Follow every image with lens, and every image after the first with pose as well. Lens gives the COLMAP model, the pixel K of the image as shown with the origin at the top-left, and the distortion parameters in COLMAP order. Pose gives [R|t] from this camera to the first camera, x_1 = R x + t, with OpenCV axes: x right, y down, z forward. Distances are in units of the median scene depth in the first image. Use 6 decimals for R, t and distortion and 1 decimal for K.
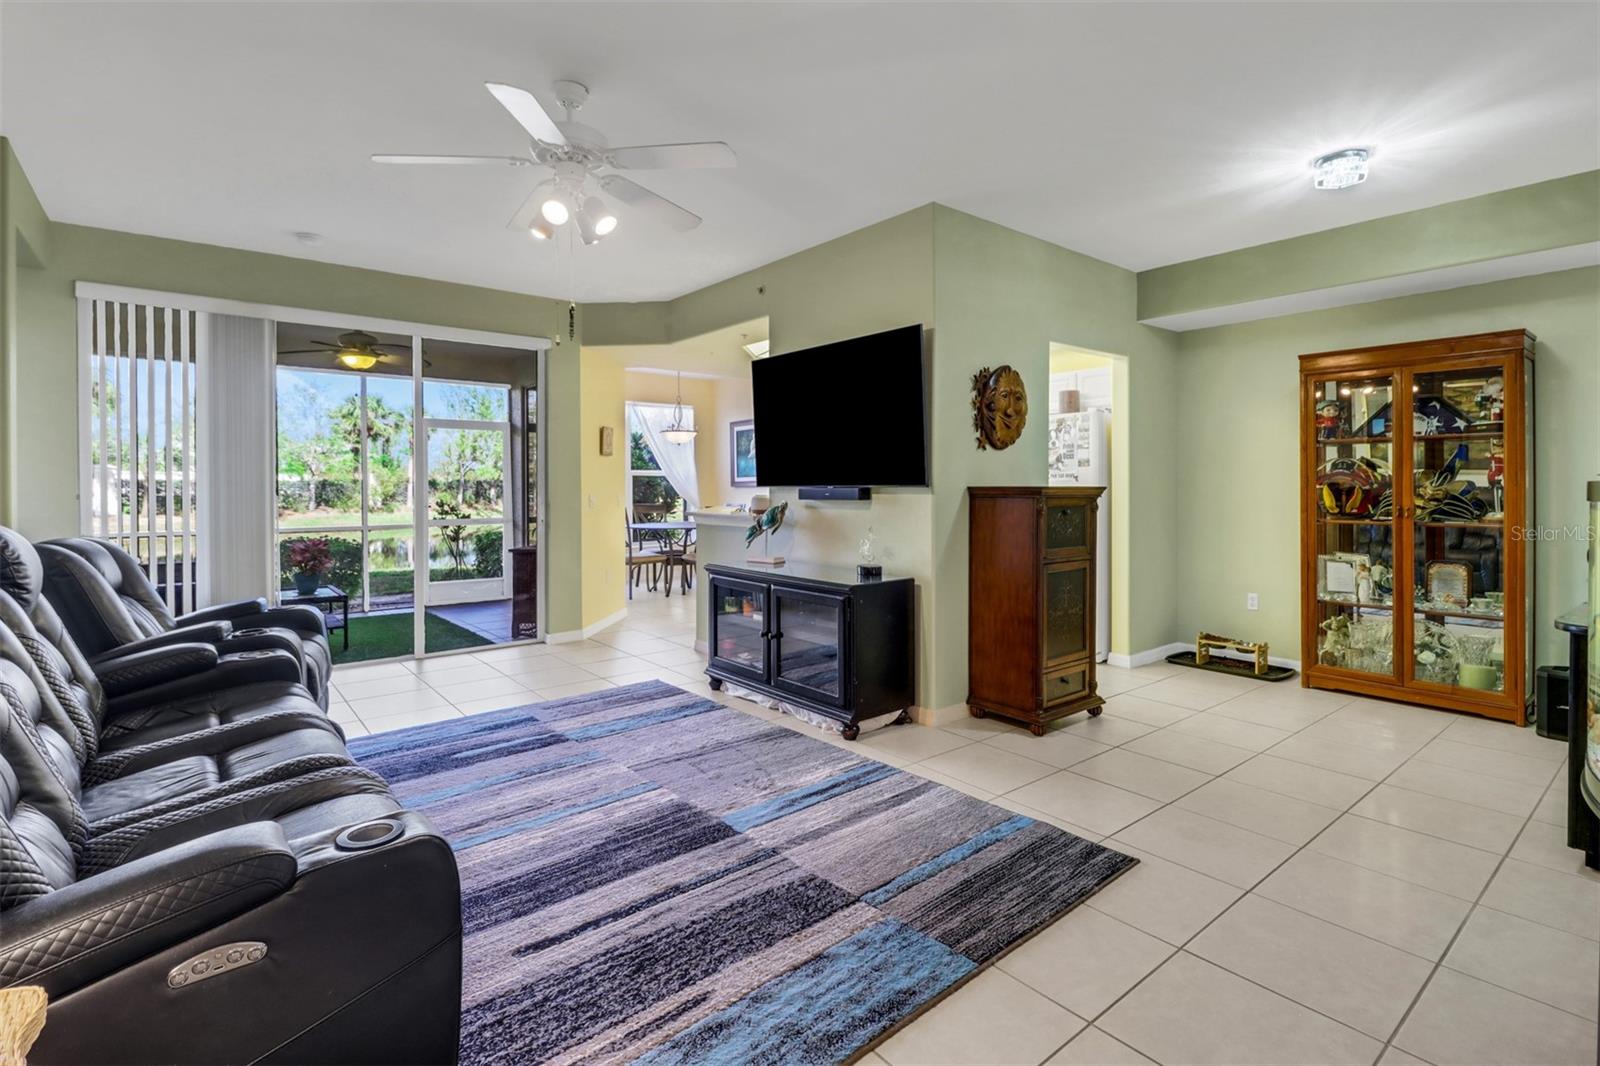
lens RADIAL K [[749.0, 0, 800.6], [0, 749.0, 499.1], [0, 0, 1]] dist [0.017313, -0.013457]
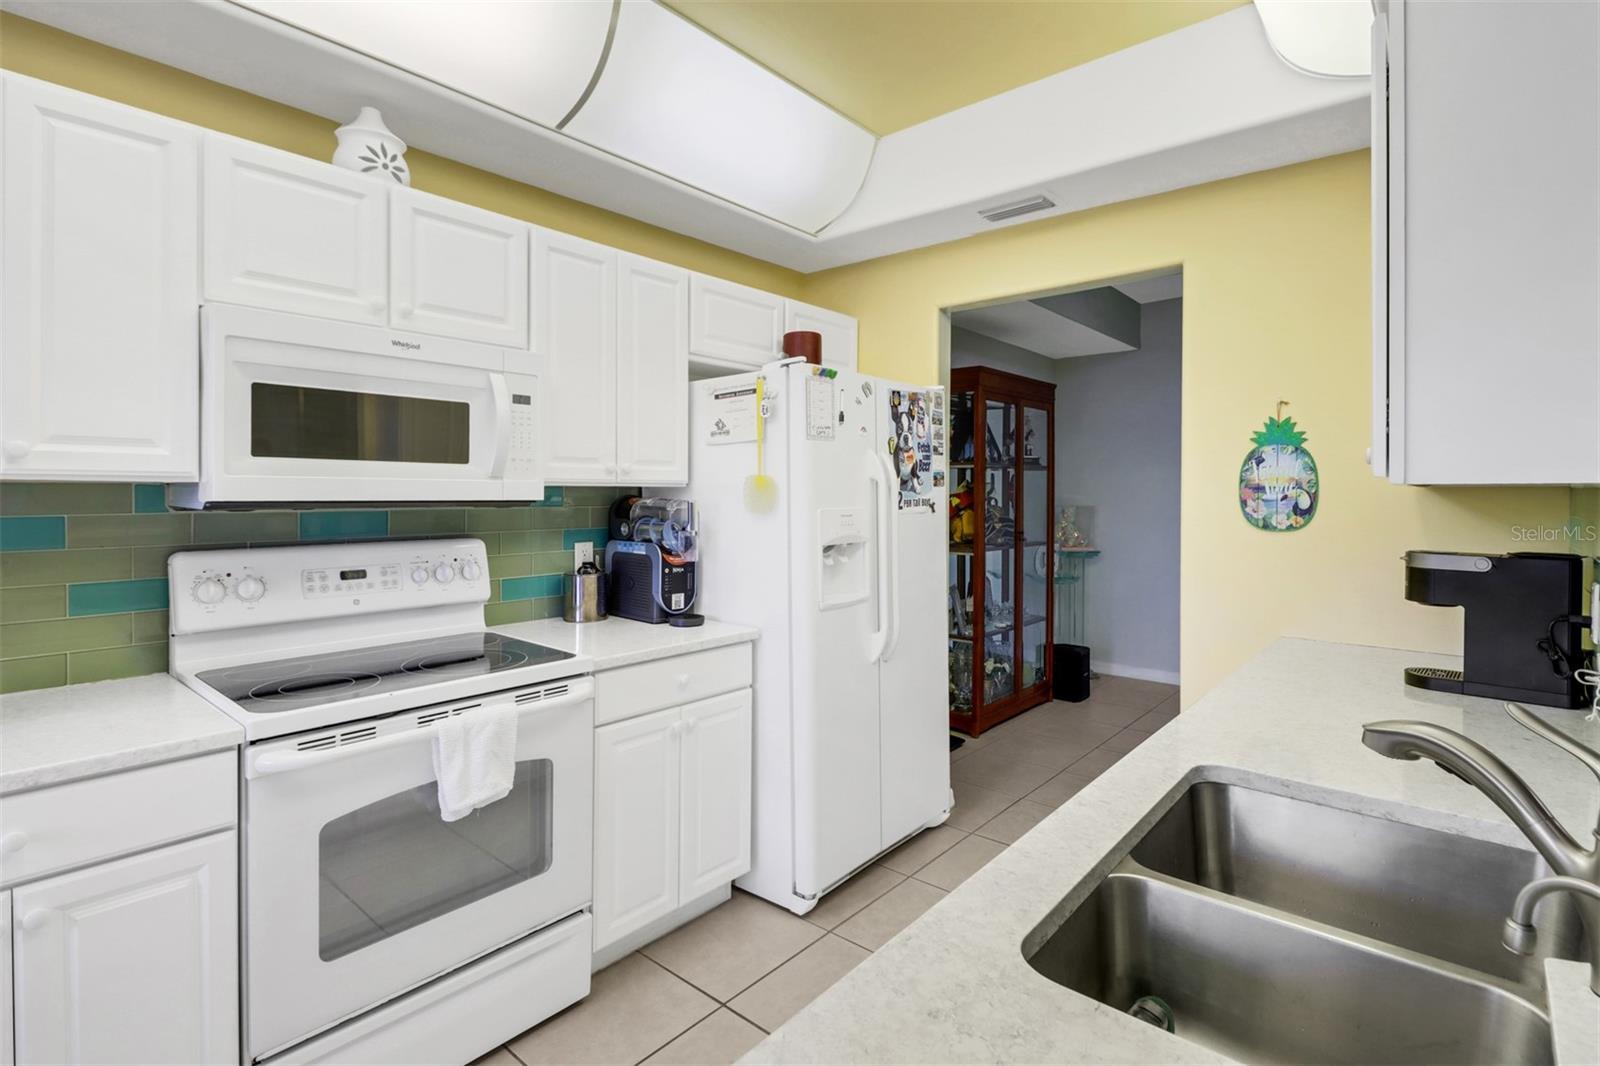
lens RADIAL K [[761.8, 0, 789.3], [0, 761.8, 485.2], [0, 0, 1]] dist [0.003715, -0.009667]
pose [[-0.166685, 0.007821, 0.985979, -0.218500], [0.017756, 0.999830, -0.004929, -0.056805], [-0.985850, 0.016686, -0.166796, 1.579879]]
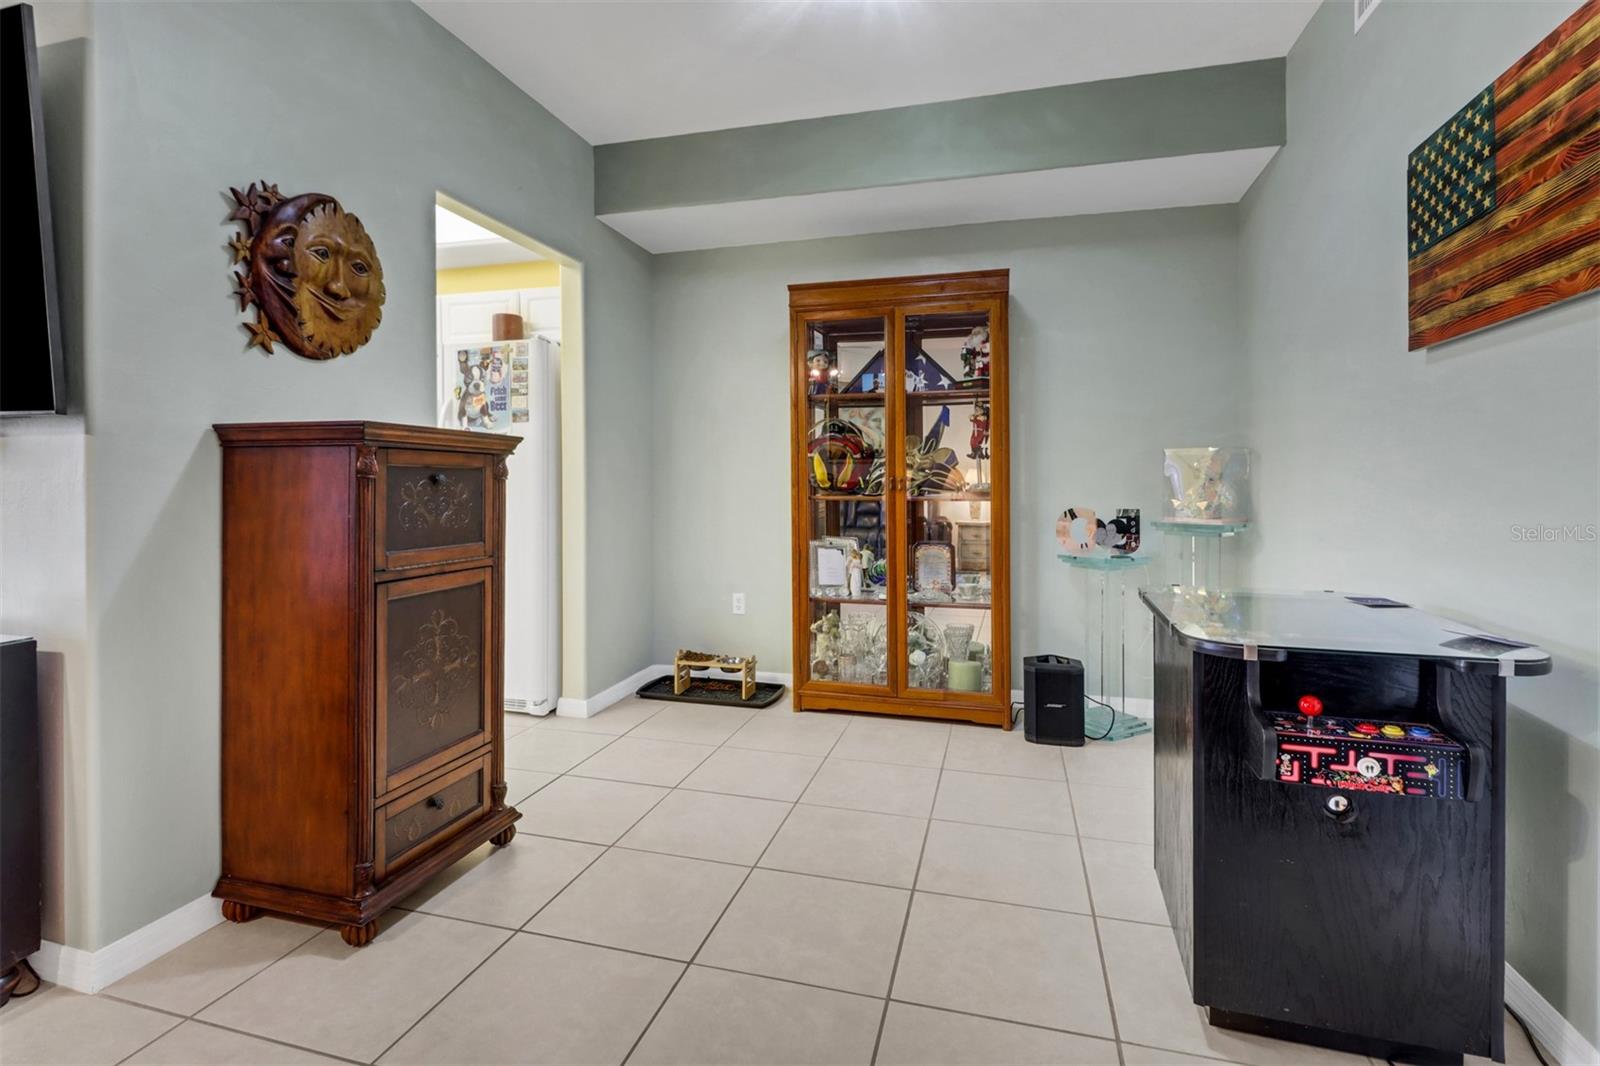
lens RADIAL K [[761.8, 0, 789.3], [0, 761.8, 485.2], [0, 0, 1]] dist [0.003715, -0.009667]
pose [[0.817738, 0.000452, 0.575590, 0.241932], [0.007425, 0.999908, -0.011333, 0.028571], [-0.575542, 0.013541, 0.817660, 0.412617]]
